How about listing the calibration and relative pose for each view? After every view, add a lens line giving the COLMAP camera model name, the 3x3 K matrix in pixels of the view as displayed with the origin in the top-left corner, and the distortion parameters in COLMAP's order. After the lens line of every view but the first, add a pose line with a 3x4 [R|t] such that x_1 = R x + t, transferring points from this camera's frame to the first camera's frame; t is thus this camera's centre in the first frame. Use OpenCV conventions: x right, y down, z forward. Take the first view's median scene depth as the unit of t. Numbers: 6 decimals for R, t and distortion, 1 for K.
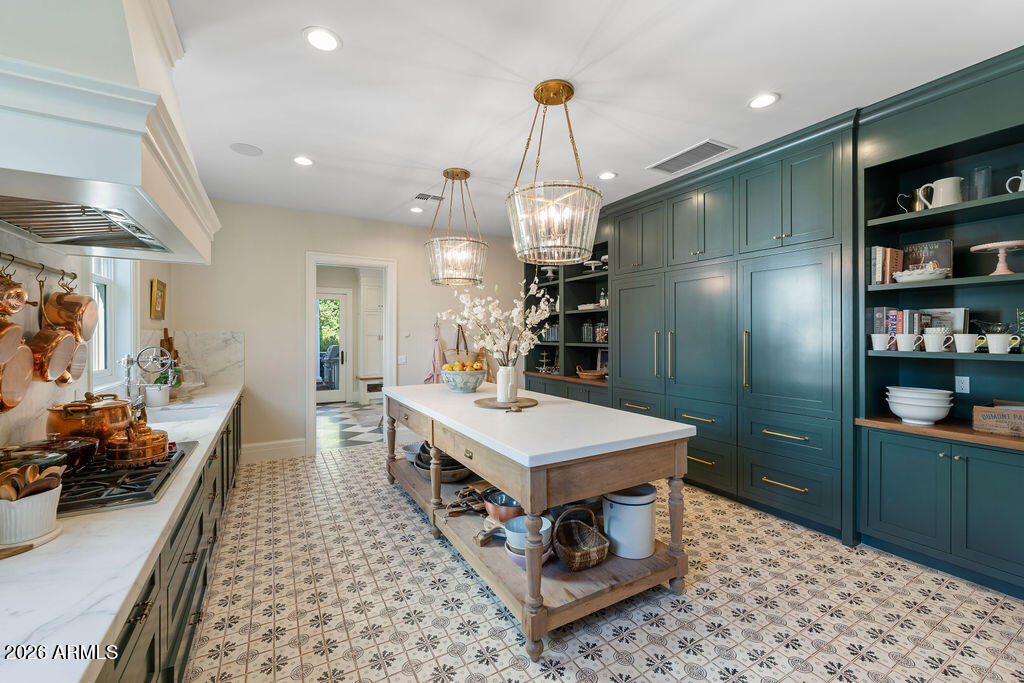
lens RADIAL K [[417.7, 0, 513.6], [0, 417.7, 336.8], [0, 0, 1]] dist [-0.002356, -0.000702]
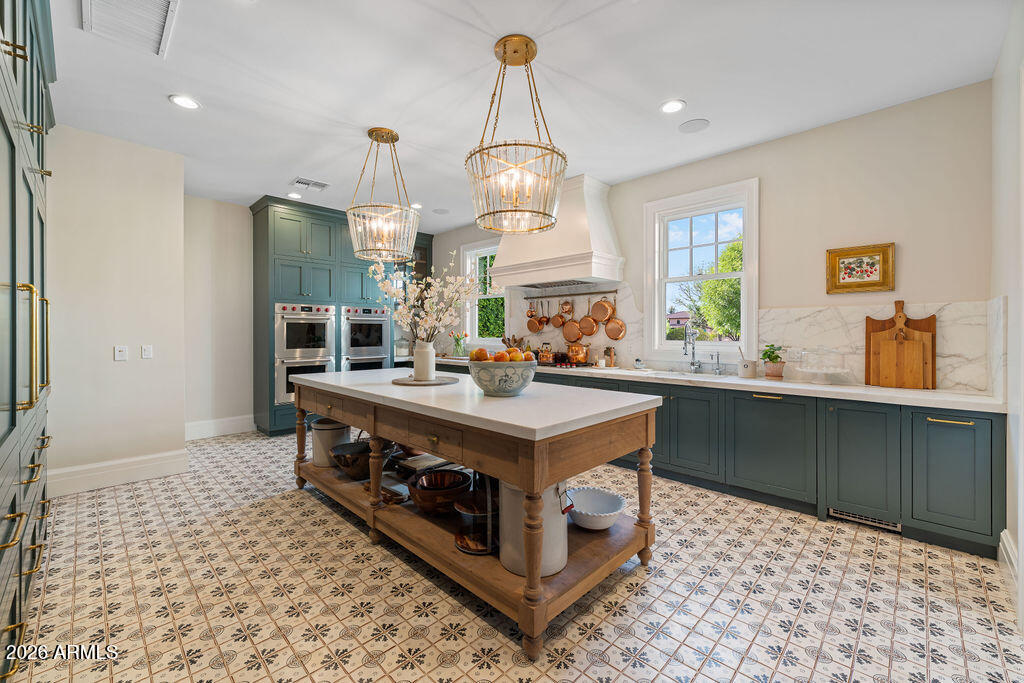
lens RADIAL K [[417.7, 0, 511.4], [0, 417.7, 330.5], [0, 0, 1]] dist [-0.002356, -0.000702]
pose [[-0.963345, 0.003960, -0.268237, 0.049657], [0.003363, 0.999991, 0.002686, 0.036154], [0.268245, 0.001685, -0.963349, 1.959113]]
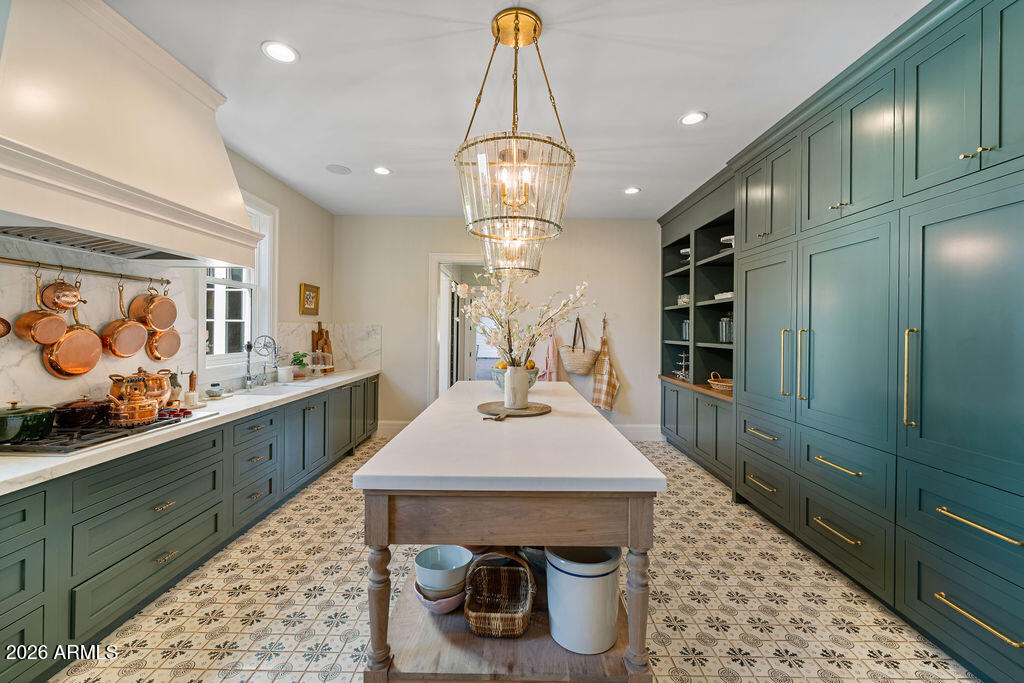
lens RADIAL K [[417.7, 0, 513.8], [0, 417.7, 331.0], [0, 0, 1]] dist [-0.002356, -0.000702]
pose [[0.865399, 0.013858, -0.500892, 0.403635], [-0.016346, 0.999866, -0.000579, -0.001846], [0.500816, 0.008689, 0.865510, 0.248246]]
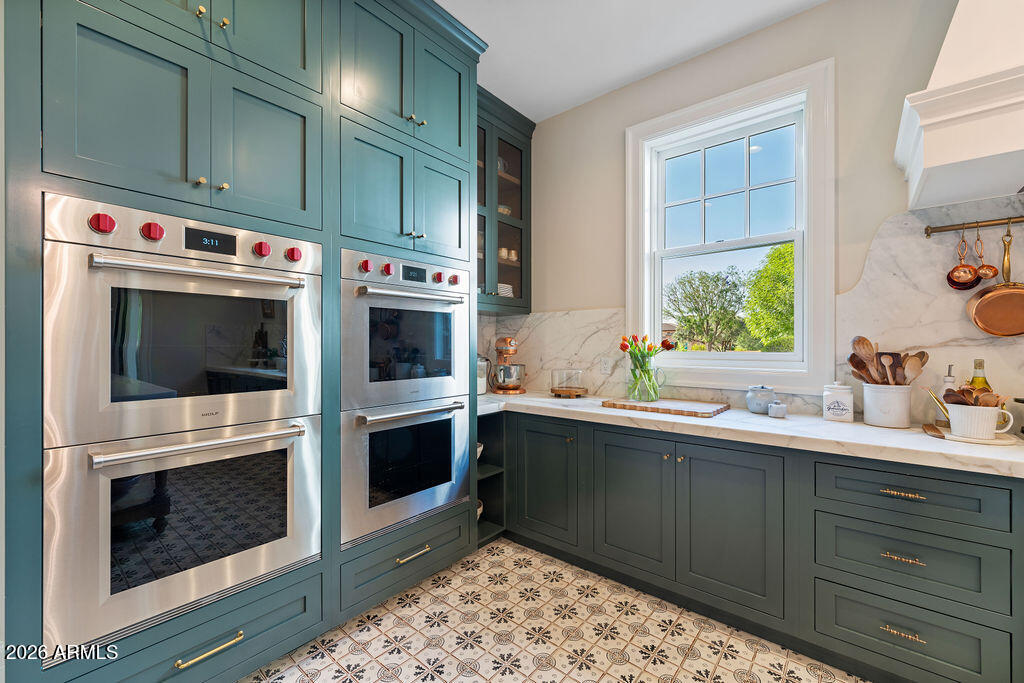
lens RADIAL K [[417.7, 0, 511.5], [0, 417.7, 344.9], [0, 0, 1]] dist [-0.002356, -0.000702]
pose [[-0.939226, 0.004577, -0.343270, 0.251375], [0.002459, 0.999975, 0.006604, 0.056714], [0.343292, 0.005358, -0.939214, 0.617346]]
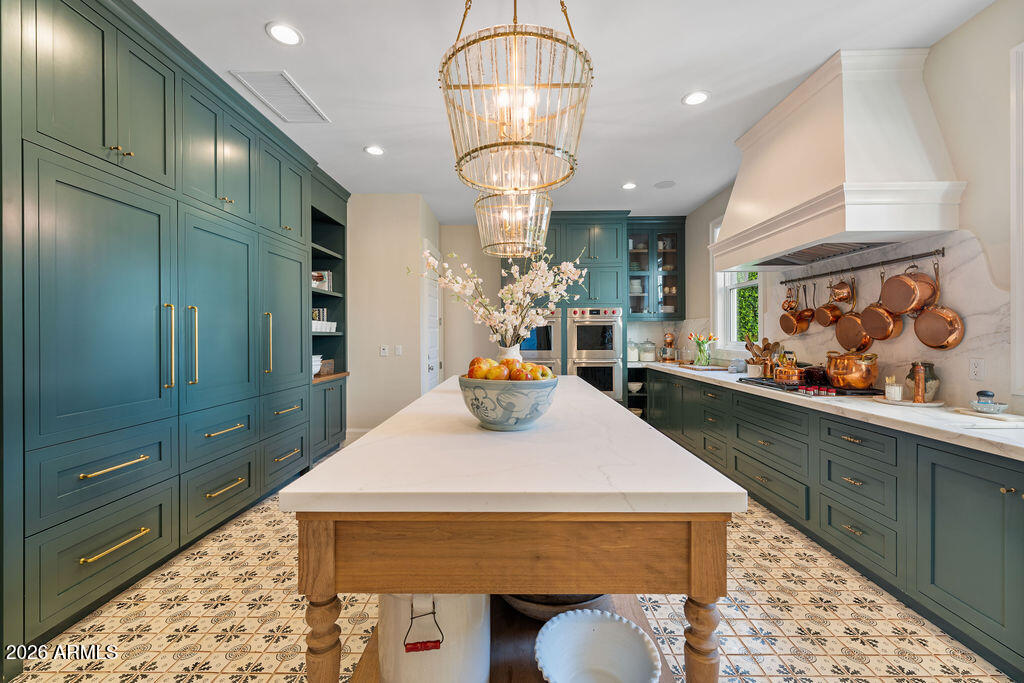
lens RADIAL K [[417.7, 0, 515.8], [0, 417.7, 336.1], [0, 0, 1]] dist [-0.002356, -0.000702]
pose [[-0.866649, 0.004903, 0.498894, -0.415103], [0.008736, 0.999948, 0.005349, 0.041117], [-0.498841, 0.008994, -0.866647, 1.656125]]
